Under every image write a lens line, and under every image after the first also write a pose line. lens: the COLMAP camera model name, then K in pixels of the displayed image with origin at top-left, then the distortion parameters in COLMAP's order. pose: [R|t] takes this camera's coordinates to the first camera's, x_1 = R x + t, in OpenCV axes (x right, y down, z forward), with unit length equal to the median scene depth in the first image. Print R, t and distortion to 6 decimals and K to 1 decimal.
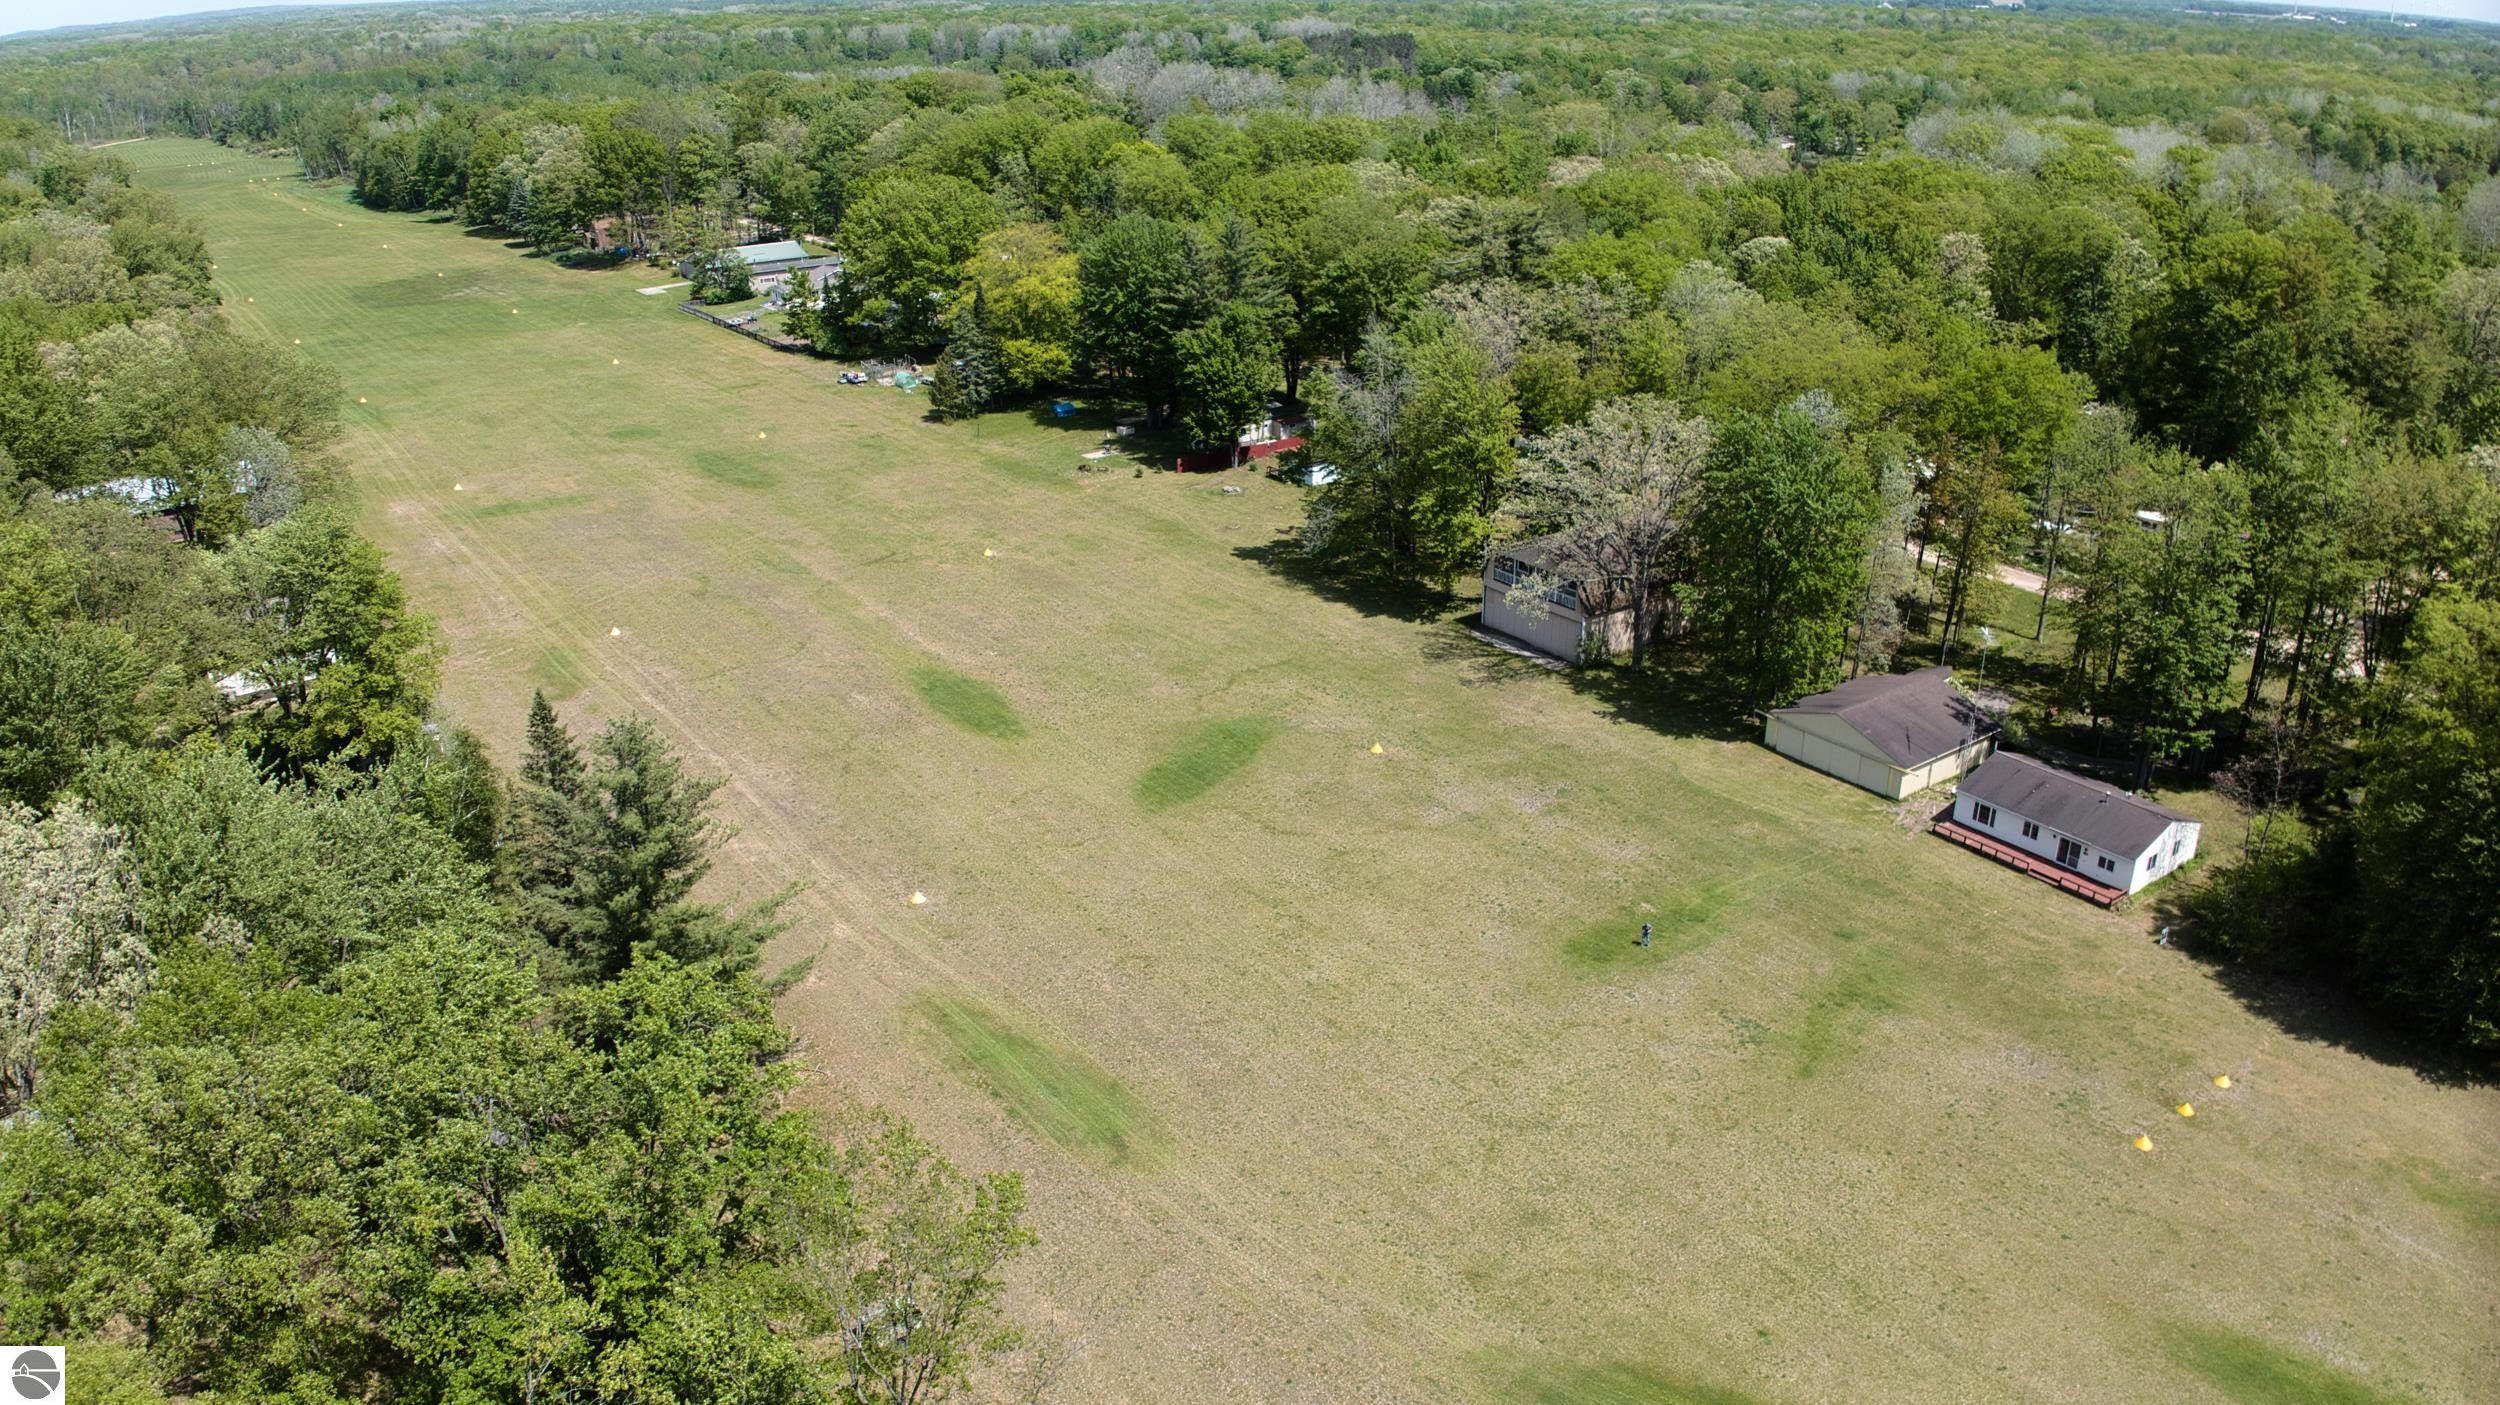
lens RADIAL K [[1755.9, 0, 1246.7], [0, 1755.9, 697.3], [0, 0, 1]] dist [-0.101934, -0.019130]
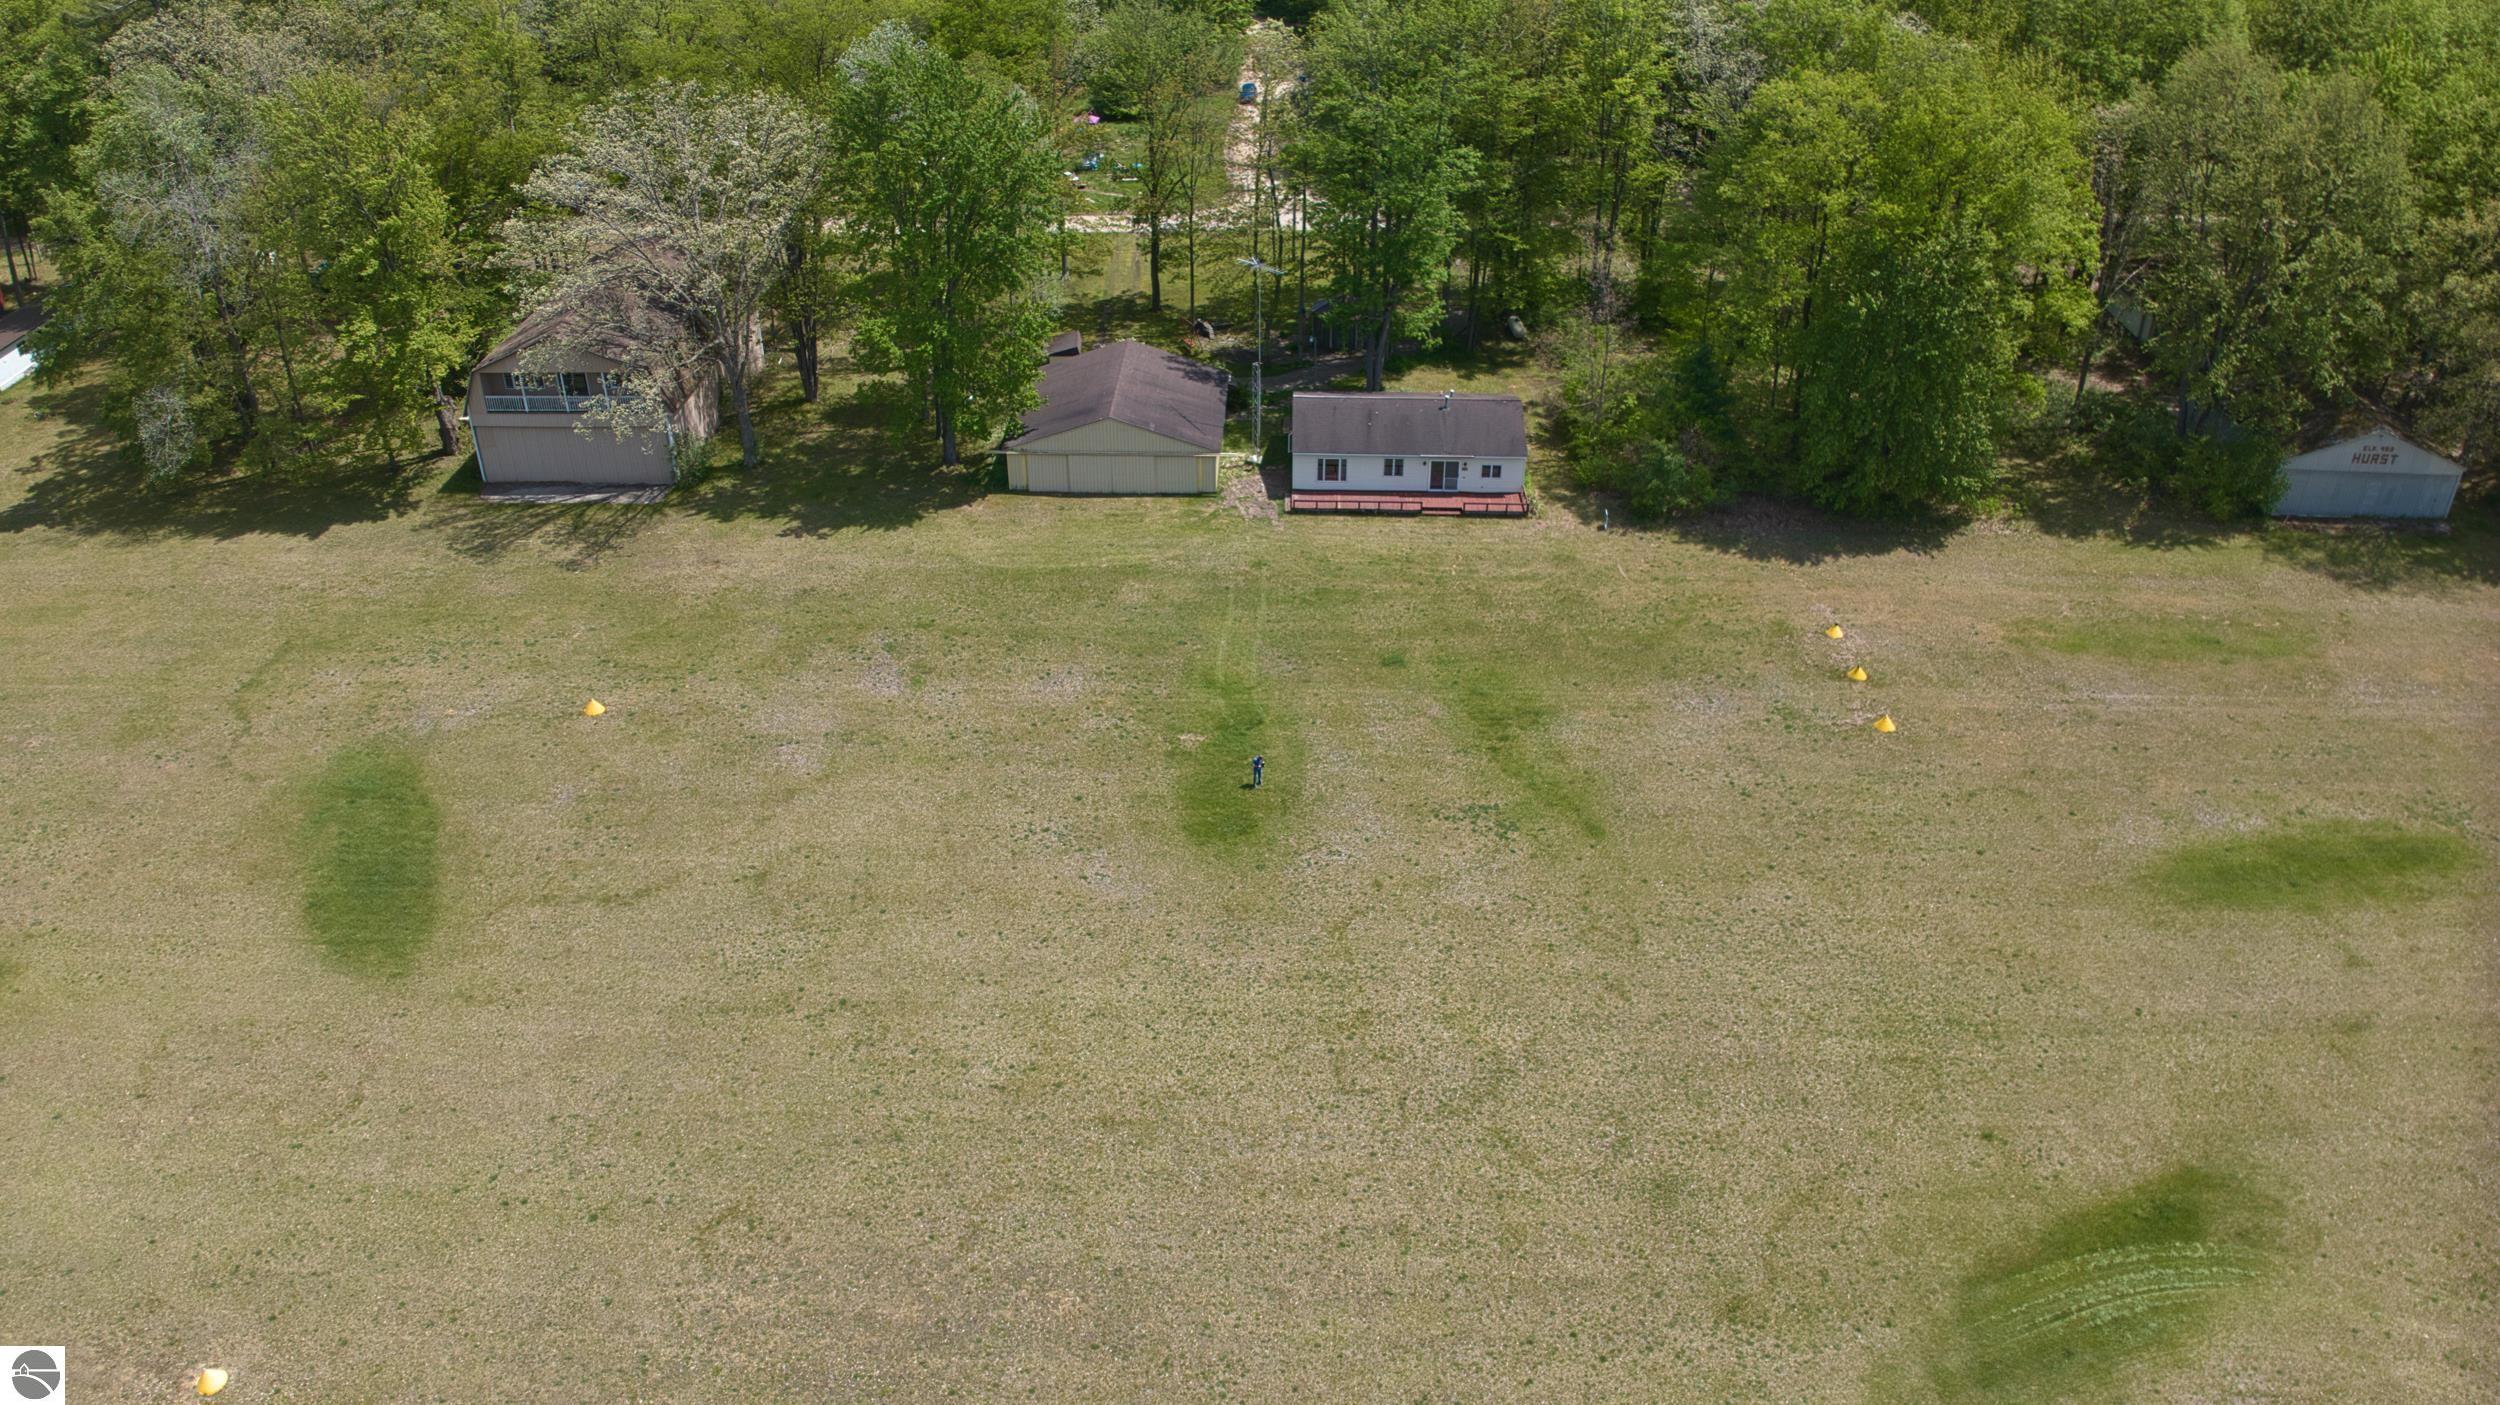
lens RADIAL K [[1755.9, 0, 1255.5], [0, 1755.9, 687.0], [0, 0, 1]] dist [-0.101934, -0.019130]
pose [[0.601066, -0.417247, 0.681634, -0.232166], [0.301543, 0.908258, 0.290069, -0.098516], [-0.740130, 0.031191, 0.671741, 0.457265]]
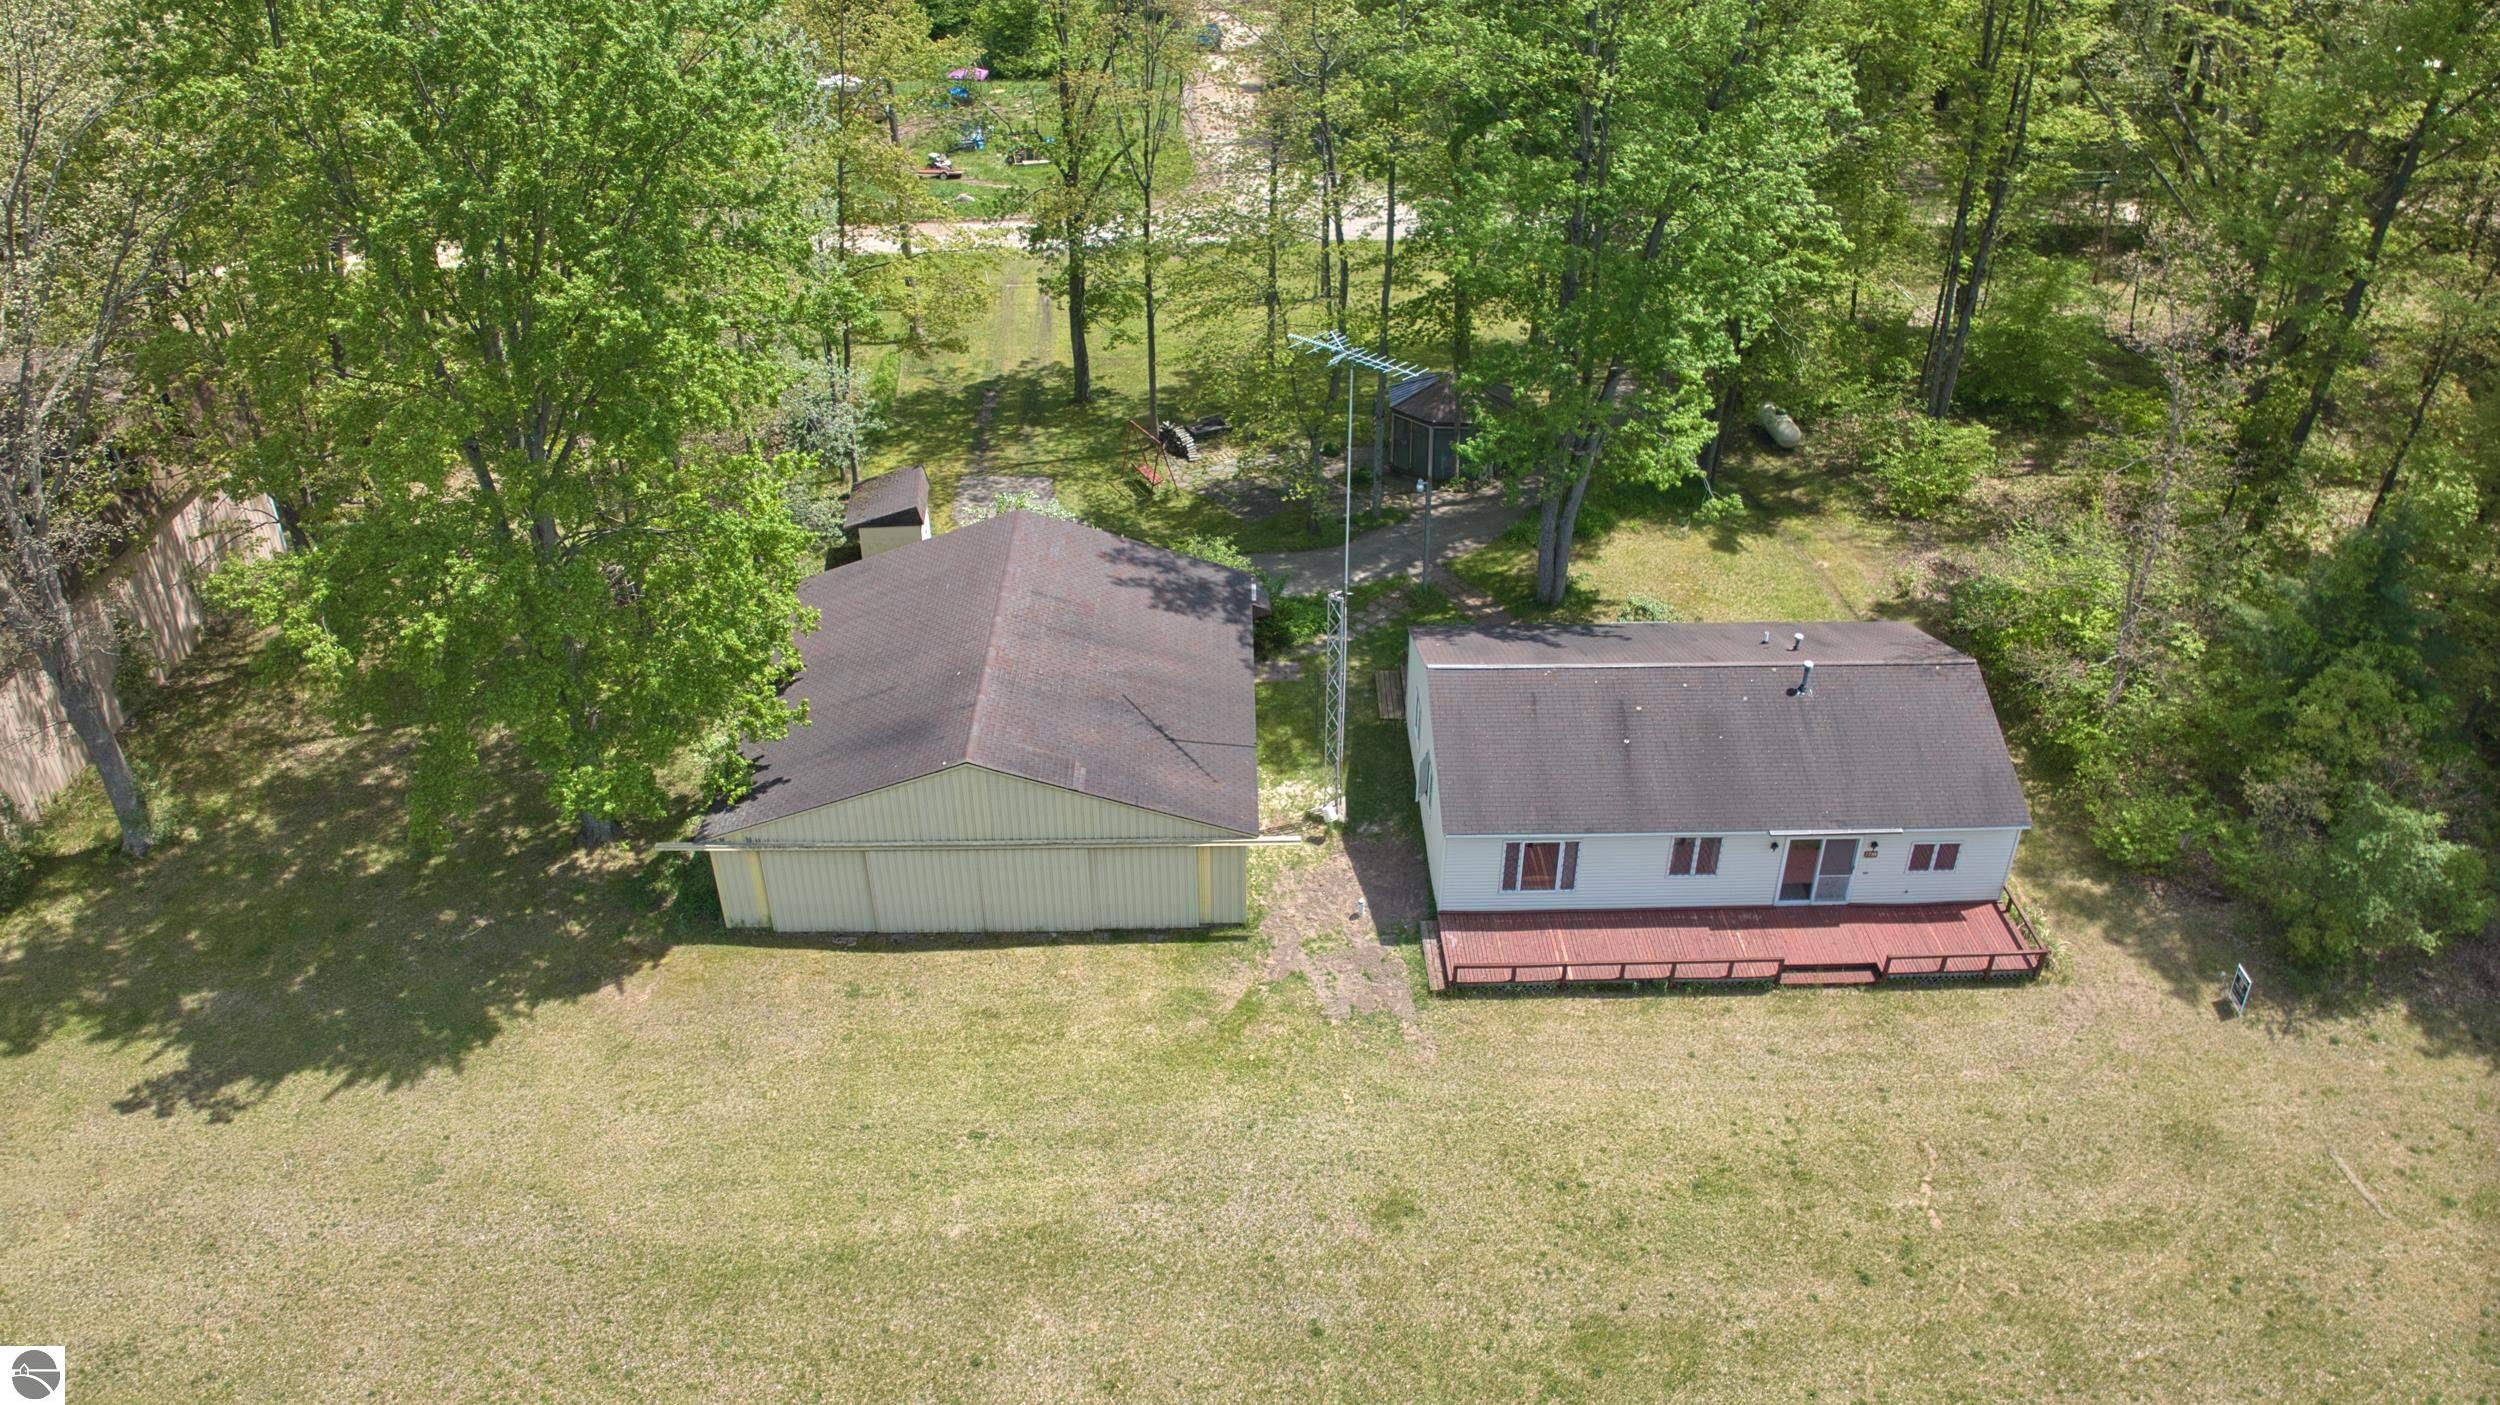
lens RADIAL K [[1755.9, 0, 1257.7], [0, 1755.9, 699.4], [0, 0, 1]] dist [-0.101934, -0.019130]
pose [[0.563926, -0.440354, 0.698624, 0.176432], [0.318362, 0.896504, 0.308101, -0.085008], [-0.761993, 0.048669, 0.645754, 0.833277]]
